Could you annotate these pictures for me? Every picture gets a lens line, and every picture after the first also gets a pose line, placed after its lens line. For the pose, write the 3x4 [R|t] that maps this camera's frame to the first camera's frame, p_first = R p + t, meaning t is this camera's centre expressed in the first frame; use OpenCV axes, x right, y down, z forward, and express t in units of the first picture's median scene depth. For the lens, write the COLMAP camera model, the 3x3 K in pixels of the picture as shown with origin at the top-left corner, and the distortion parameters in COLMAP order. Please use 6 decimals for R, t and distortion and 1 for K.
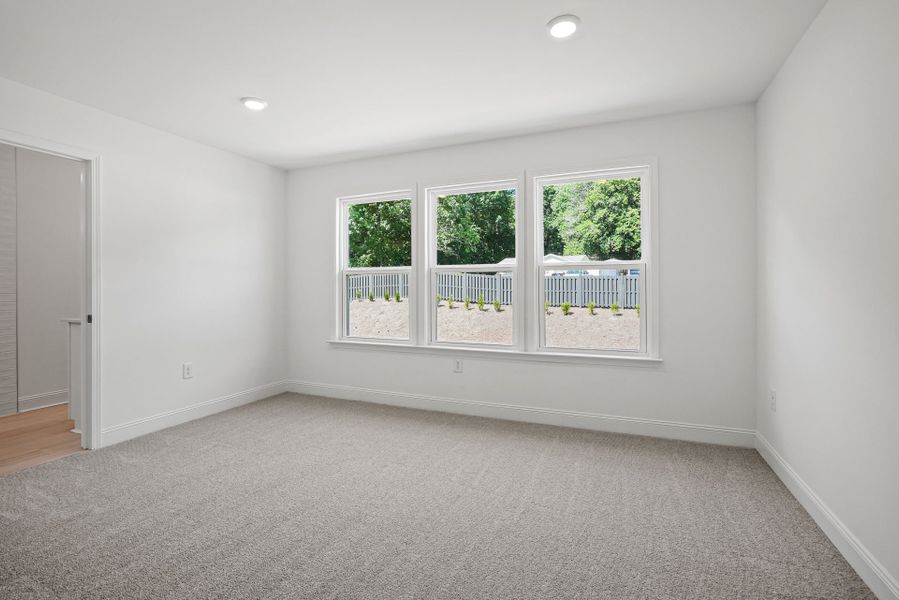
lens RADIAL K [[420.8, 0, 447.3], [0, 420.8, 288.4], [0, 0, 1]] dist [-0.026319, 0.016747]
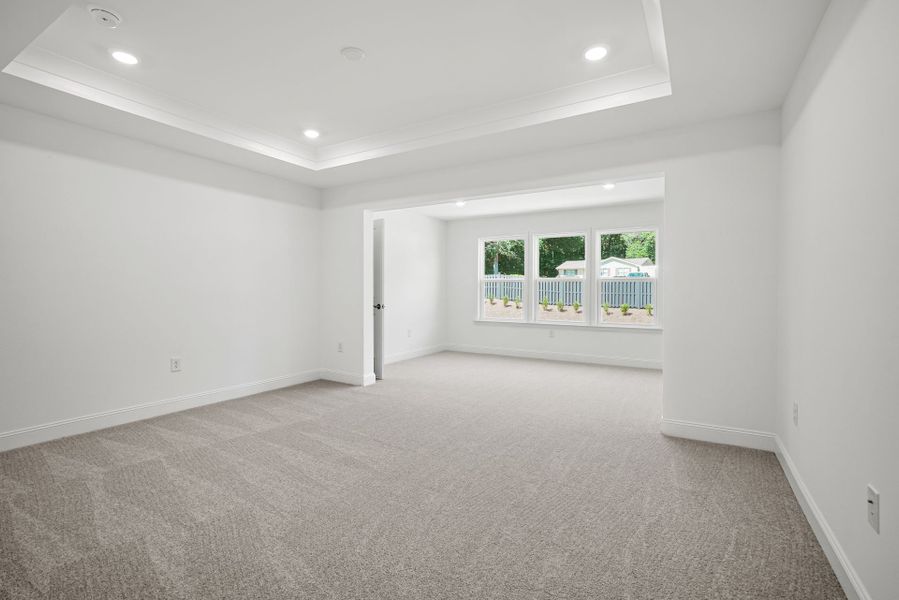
lens RADIAL K [[420.8, 0, 447.3], [0, 420.8, 288.4], [0, 0, 1]] dist [-0.026319, 0.016747]
pose [[0.990936, 0.007943, -0.134098, -0.031163], [-0.008448, 0.999959, -0.003196, 0.000194], [0.134067, 0.004300, 0.990963, -0.147795]]
